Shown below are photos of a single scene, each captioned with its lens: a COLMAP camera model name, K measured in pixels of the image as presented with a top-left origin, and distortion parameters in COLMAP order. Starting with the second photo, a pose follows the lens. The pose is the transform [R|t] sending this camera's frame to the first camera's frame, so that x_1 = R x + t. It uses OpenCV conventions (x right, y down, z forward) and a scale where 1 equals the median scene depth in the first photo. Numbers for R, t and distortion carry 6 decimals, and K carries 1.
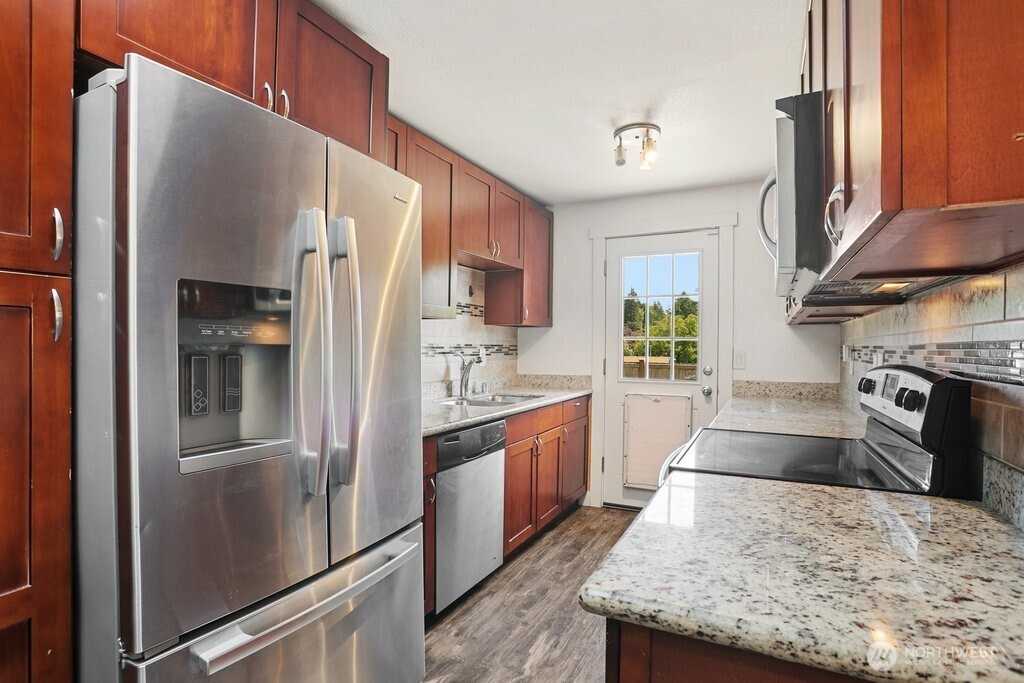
lens RADIAL K [[495.5, 0, 510.0], [0, 495.5, 342.6], [0, 0, 1]] dist [-0.066847, 0.029323]
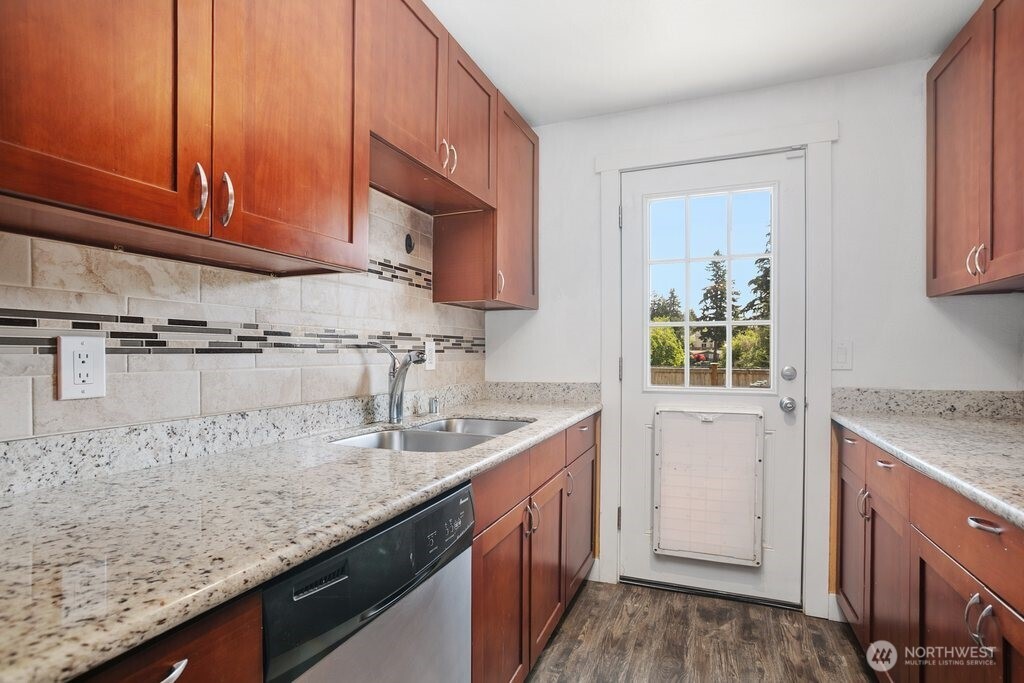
lens RADIAL K [[501.9, 0, 506.4], [0, 501.9, 363.4], [0, 0, 1]] dist [-0.069839, 0.039592]
pose [[0.997212, -0.010422, 0.073894, -0.007816], [0.008071, 0.999453, 0.032056, 0.021261], [-0.074188, -0.031370, 0.996751, 0.392536]]
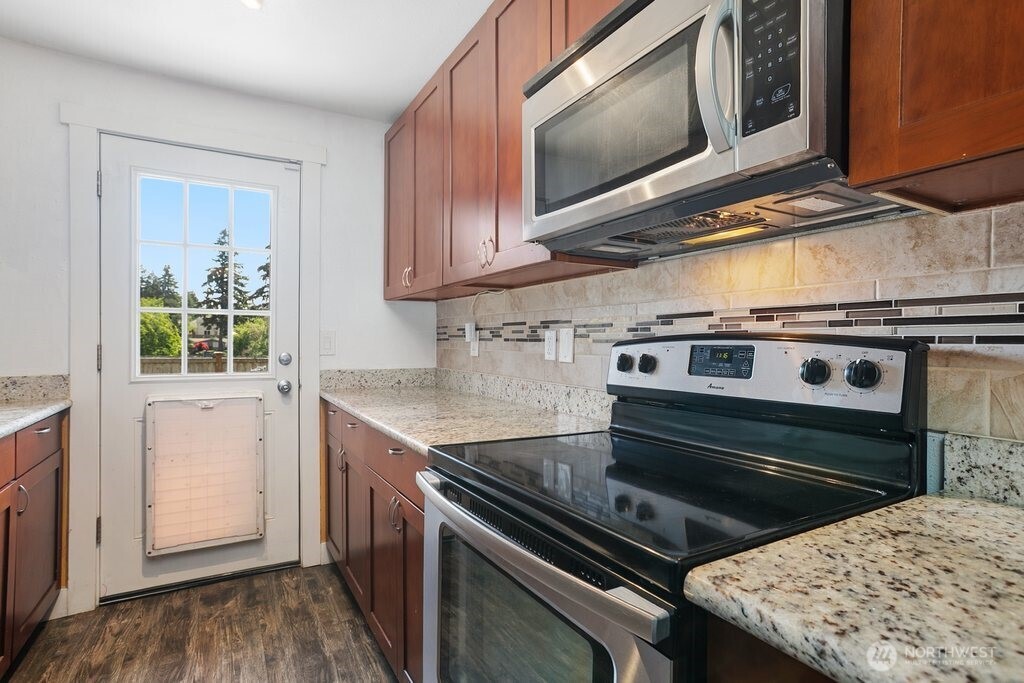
lens RADIAL K [[516.9, 0, 512.3], [0, 516.9, 345.7], [0, 0, 1]] dist [-0.041081, 0.032376]
pose [[0.548483, -0.008528, 0.836118, -0.042574], [-0.011113, 0.999785, 0.017487, 0.020909], [-0.836088, -0.018883, 0.548271, 0.310375]]
